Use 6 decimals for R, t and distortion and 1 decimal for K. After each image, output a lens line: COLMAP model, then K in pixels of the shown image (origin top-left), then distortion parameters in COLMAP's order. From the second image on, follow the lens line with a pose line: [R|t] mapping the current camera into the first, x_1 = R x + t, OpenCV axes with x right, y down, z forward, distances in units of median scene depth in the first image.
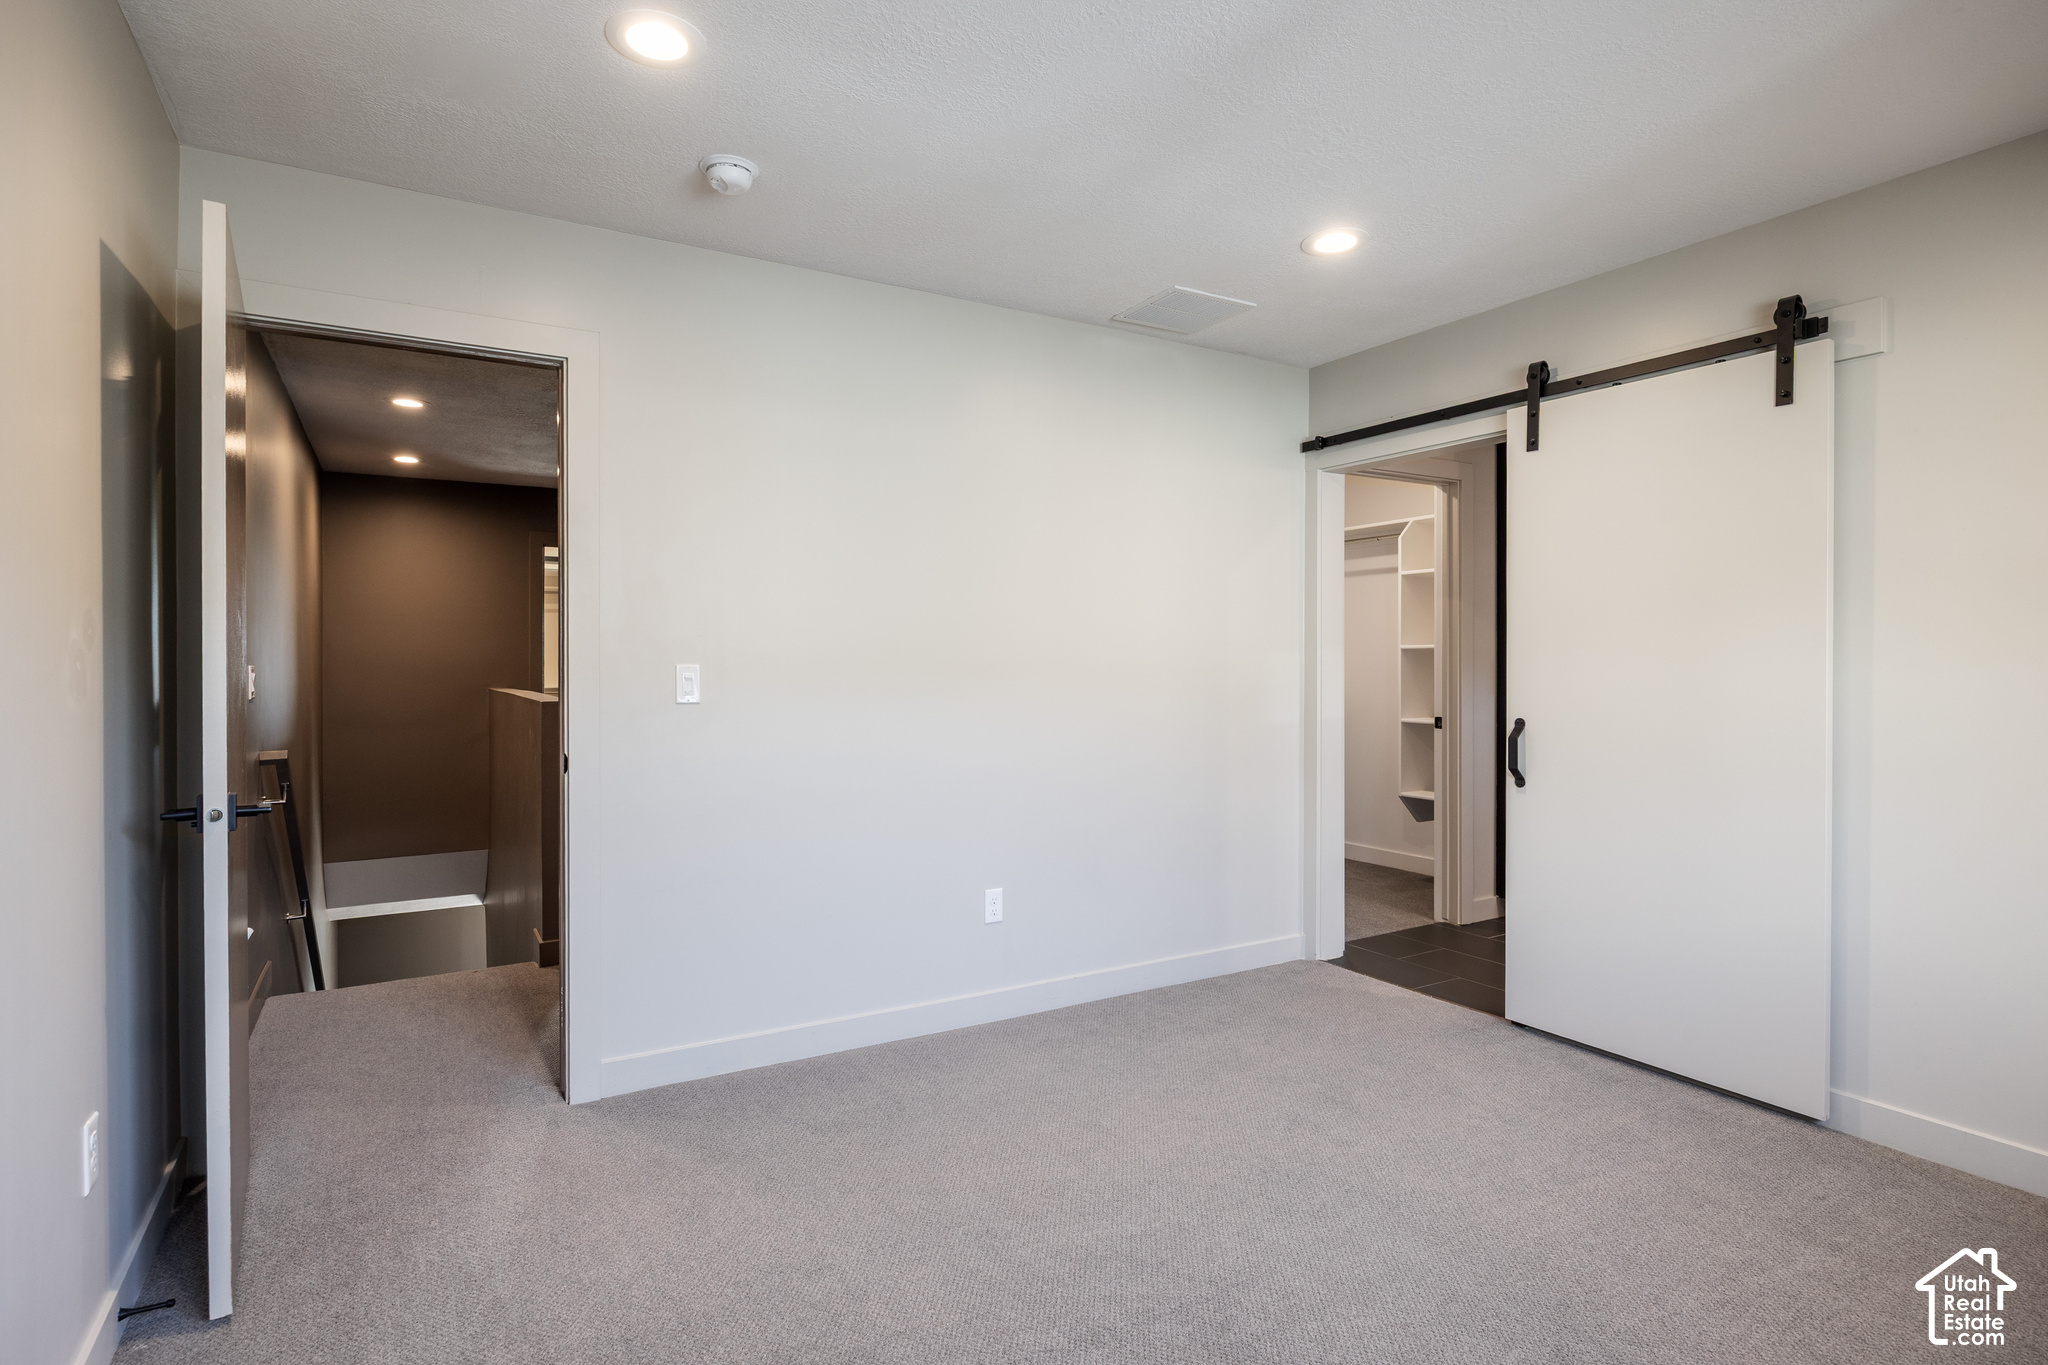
lens RADIAL K [[1038.4, 0, 1030.0], [0, 1038.4, 676.5], [0, 0, 1]] dist [-0.006449, -0.002150]
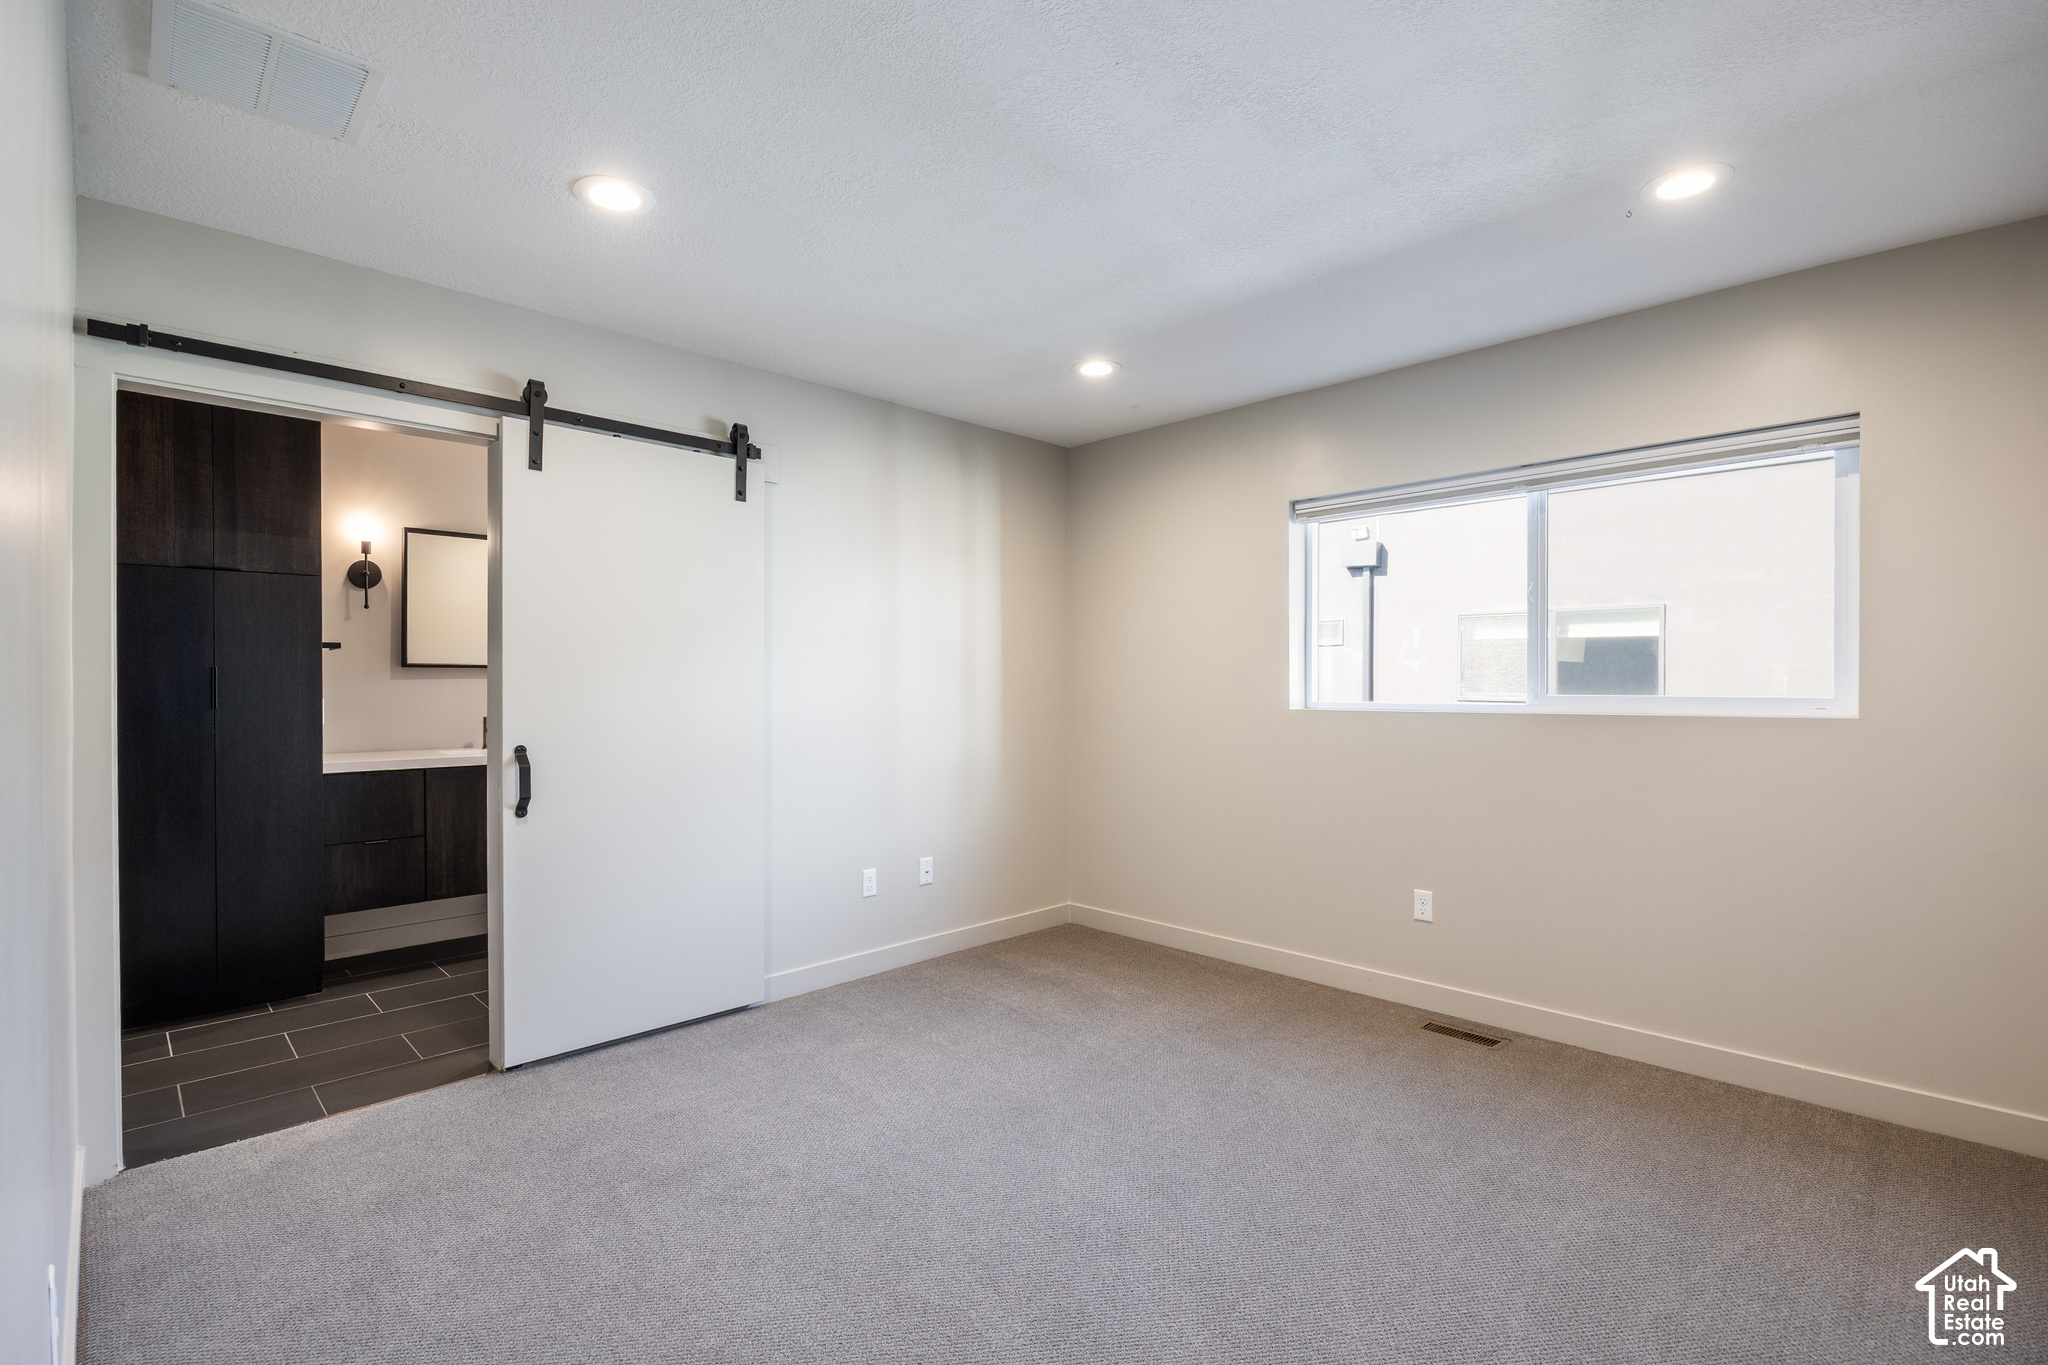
lens RADIAL K [[963.7, 0, 1020.5], [0, 963.7, 691.5], [0, 0, 1]] dist [-0.003922, -0.000593]
pose [[-0.245367, -0.003743, 0.969423, -0.597152], [0.018308, 0.999796, 0.008494, -0.008913], [-0.969257, 0.019832, -0.245248, 0.920268]]
